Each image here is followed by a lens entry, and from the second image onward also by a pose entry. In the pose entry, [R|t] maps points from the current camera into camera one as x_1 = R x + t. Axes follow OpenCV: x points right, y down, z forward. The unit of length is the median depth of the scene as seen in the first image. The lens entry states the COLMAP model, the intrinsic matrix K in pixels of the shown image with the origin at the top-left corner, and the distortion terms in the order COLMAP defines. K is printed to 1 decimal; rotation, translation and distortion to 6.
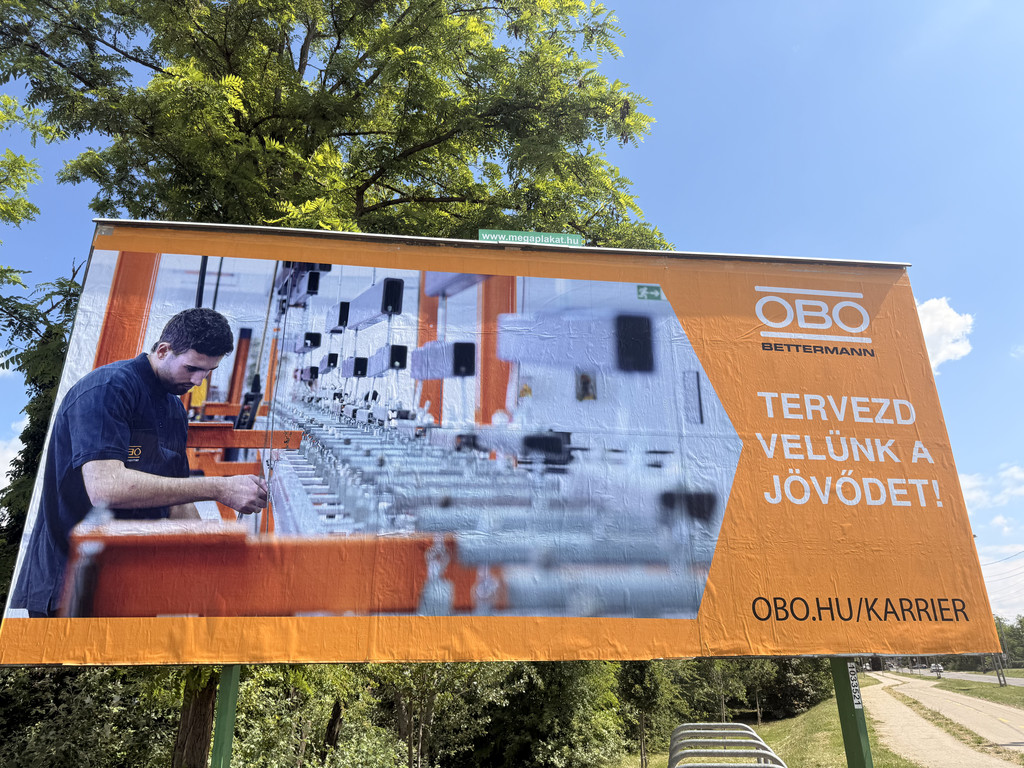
lens RADIAL K [[743.6, 0, 520.8], [0, 743.6, 385.4], [0, 0, 1]] dist [0.092170, -0.100157]
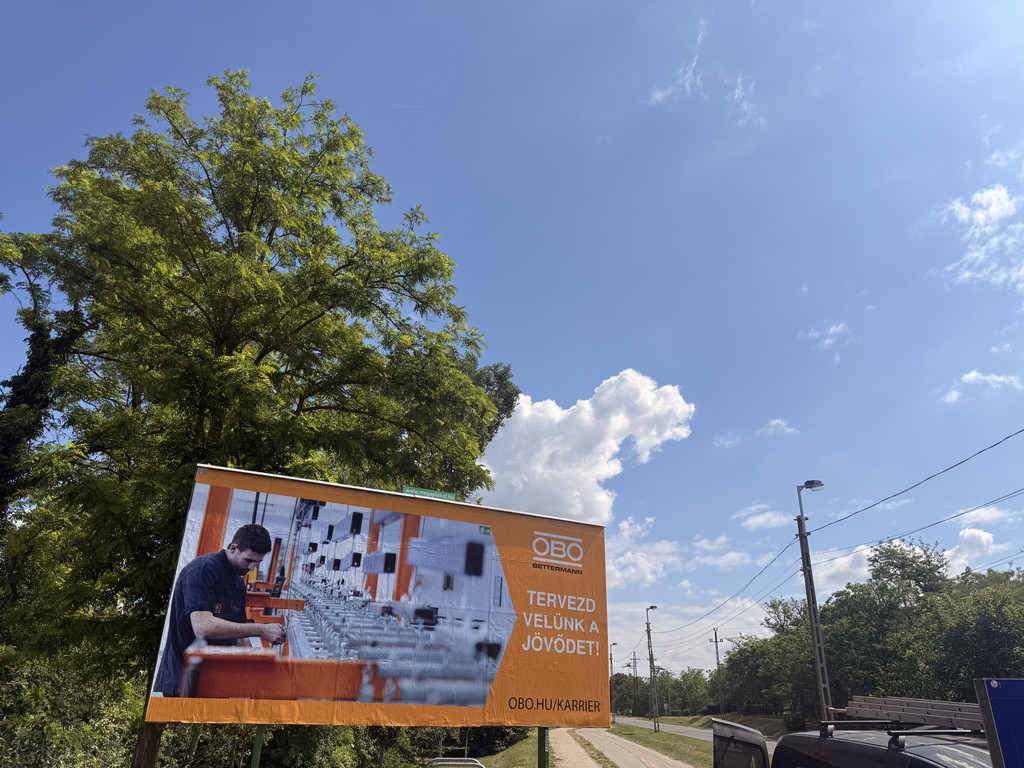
lens RADIAL K [[743.6, 0, 529.6], [0, 743.6, 384.7], [0, 0, 1]] dist [0.092170, -0.100157]
pose [[0.932335, 0.176814, 0.315419, -0.427954], [-0.164052, 0.984188, -0.066792, -0.416708], [-0.322241, 0.010527, 0.946599, -0.952445]]
